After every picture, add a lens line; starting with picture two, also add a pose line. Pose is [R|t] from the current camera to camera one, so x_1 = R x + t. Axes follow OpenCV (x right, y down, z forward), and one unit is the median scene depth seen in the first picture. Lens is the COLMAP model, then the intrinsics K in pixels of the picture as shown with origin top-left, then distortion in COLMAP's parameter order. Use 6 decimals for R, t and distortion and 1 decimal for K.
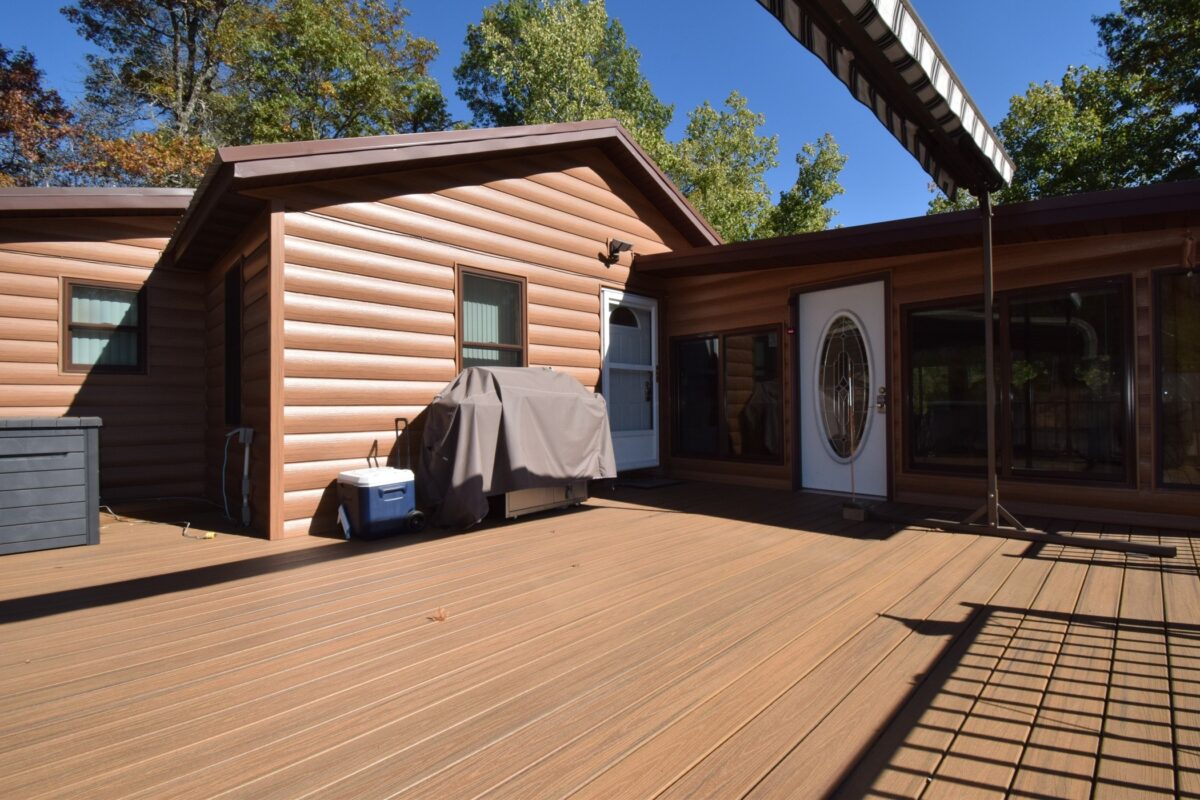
lens RADIAL K [[531.8, 0, 594.8], [0, 531.8, 403.2], [0, 0, 1]] dist [-0.010040, -0.001702]
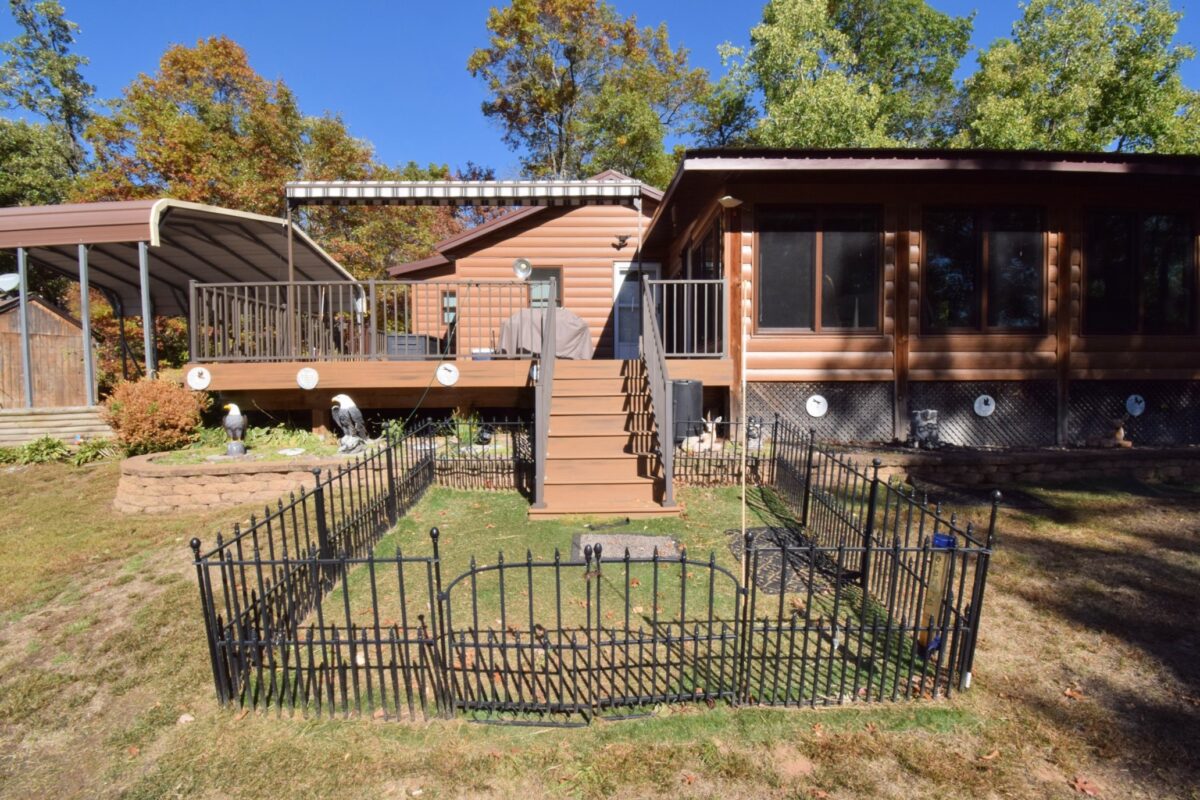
lens RADIAL K [[531.8, 0, 601.2], [0, 531.8, 396.7], [0, 0, 1]] dist [-0.010040, -0.001702]
pose [[0.722614, 0.025895, -0.690767, 1.253673], [-0.000845, 0.999330, 0.036579, 0.174910], [0.691251, -0.025848, 0.722152, -0.352807]]
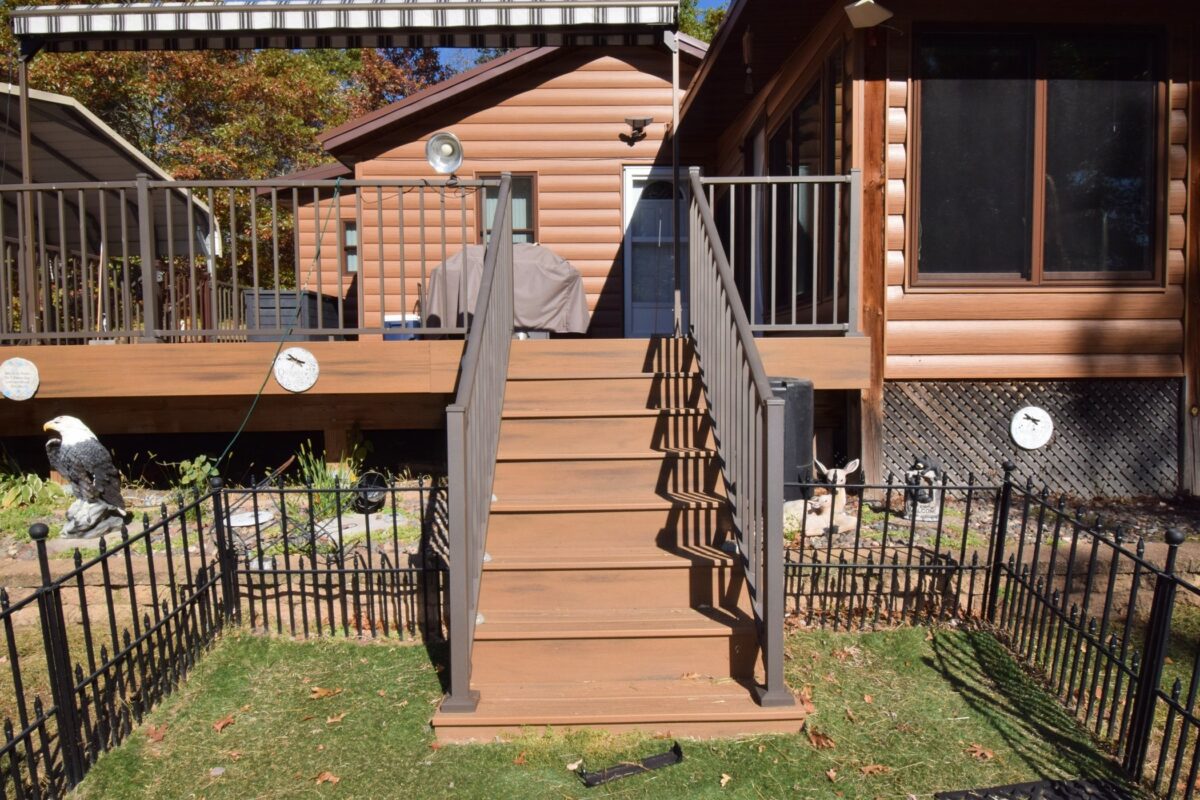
lens RADIAL K [[735.4, 0, 605.1], [0, 735.4, 396.3], [0, 0, 1]] dist [-0.017688, 0.004296]
pose [[0.726828, 0.039501, -0.685683, 1.020980], [0.004110, 0.998077, 0.061854, 0.152337], [0.686807, -0.047776, 0.725268, -0.115926]]
